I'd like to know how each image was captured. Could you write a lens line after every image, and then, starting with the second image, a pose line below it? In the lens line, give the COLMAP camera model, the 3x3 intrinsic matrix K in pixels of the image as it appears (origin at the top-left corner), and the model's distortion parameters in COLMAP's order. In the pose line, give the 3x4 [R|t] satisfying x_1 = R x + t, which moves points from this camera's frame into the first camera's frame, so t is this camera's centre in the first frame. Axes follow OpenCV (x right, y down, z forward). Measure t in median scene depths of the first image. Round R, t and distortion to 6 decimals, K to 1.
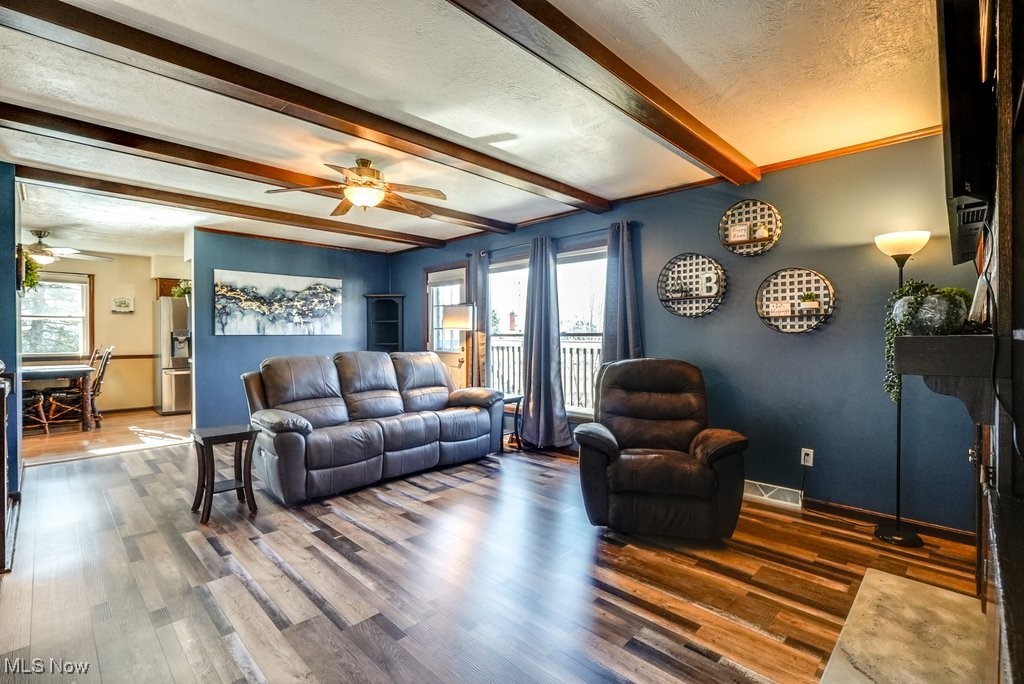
lens RADIAL K [[457.6, 0, 496.3], [0, 457.6, 333.5], [0, 0, 1]] dist [-0.010230, 0.002356]
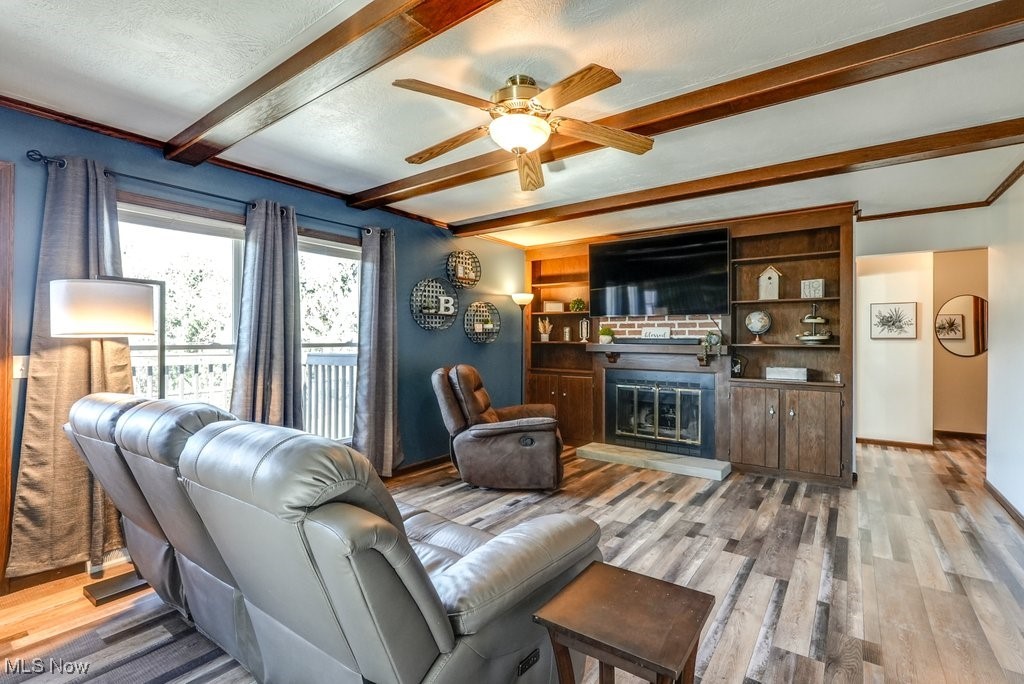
lens RADIAL K [[457.6, 0, 514.3], [0, 457.6, 334.7], [0, 0, 1]] dist [-0.010230, 0.002356]
pose [[-0.147497, 0.013030, 0.988977, -0.796594], [-0.002893, 0.999903, -0.013605, -0.007821], [-0.989058, -0.004868, -0.147445, 0.953631]]
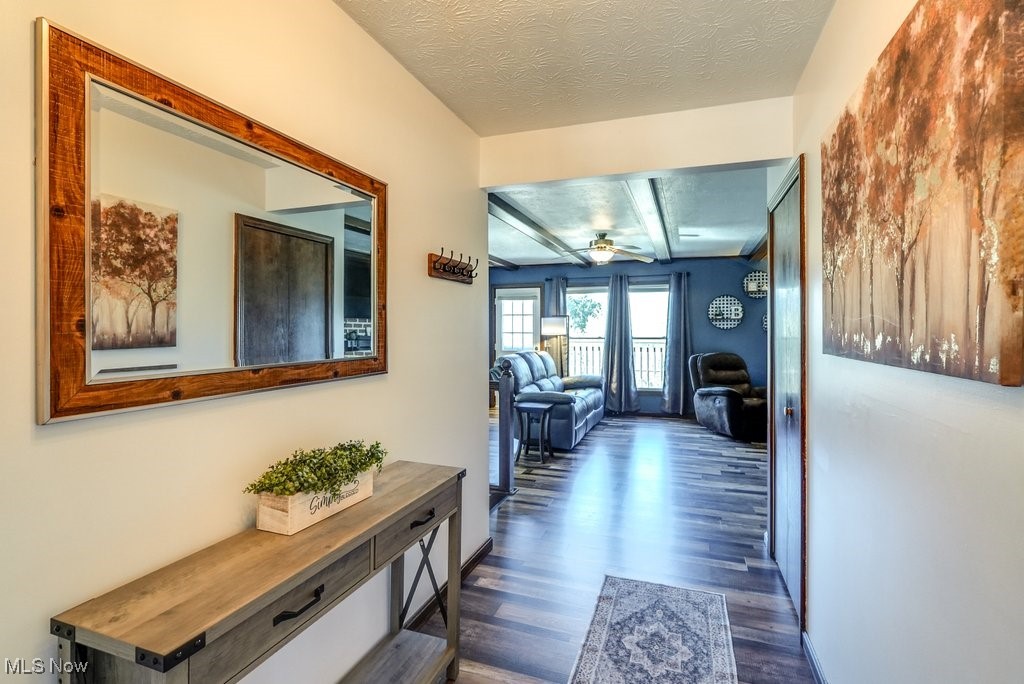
lens RADIAL K [[457.6, 0, 526.6], [0, 457.6, 329.4], [0, 0, 1]] dist [-0.010230, 0.002356]
pose [[0.900094, 0.006017, 0.435655, -1.062264], [-0.003793, 0.999975, -0.005973, -0.022252], [-0.435680, 0.003724, 0.900094, -0.288173]]
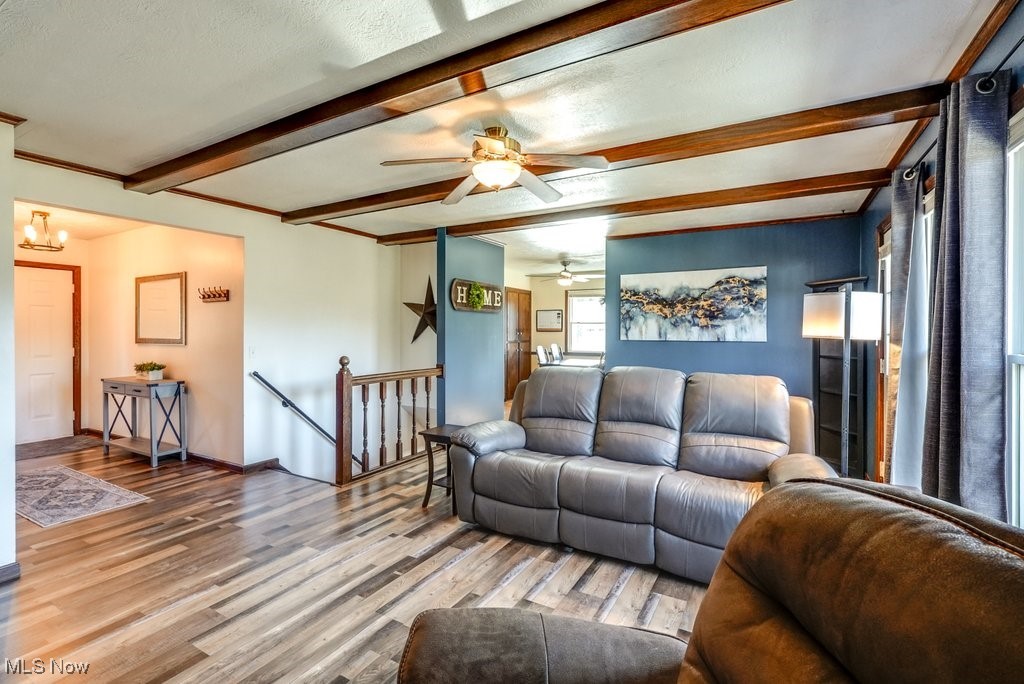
lens RADIAL K [[457.6, 0, 527.2], [0, 457.6, 339.3], [0, 0, 1]] dist [-0.010230, 0.002356]
pose [[0.285781, 0.018252, -0.958121, 0.425849], [0.003958, 0.999788, 0.020226, -0.027663], [0.958287, -0.009572, 0.285648, 0.713590]]
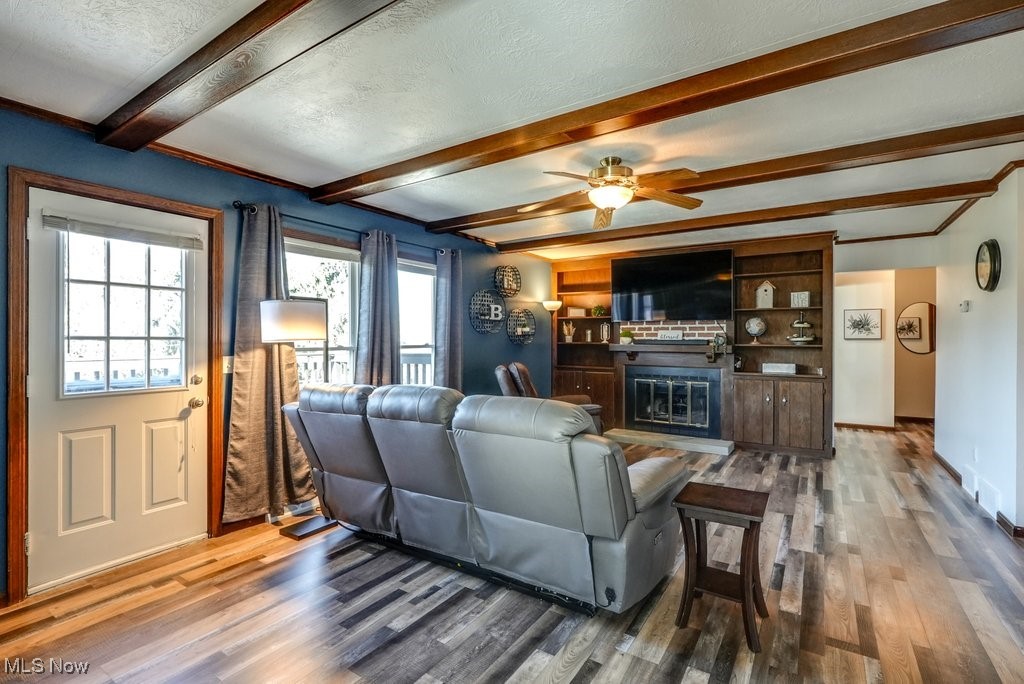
lens RADIAL K [[457.6, 0, 508.8], [0, 457.6, 335.9], [0, 0, 1]] dist [-0.010230, 0.002356]
pose [[-0.186175, 0.009247, 0.982473, -0.987138], [0.000288, 0.999956, -0.009357, -0.014503], [-0.982517, -0.001459, -0.186170, 1.183427]]
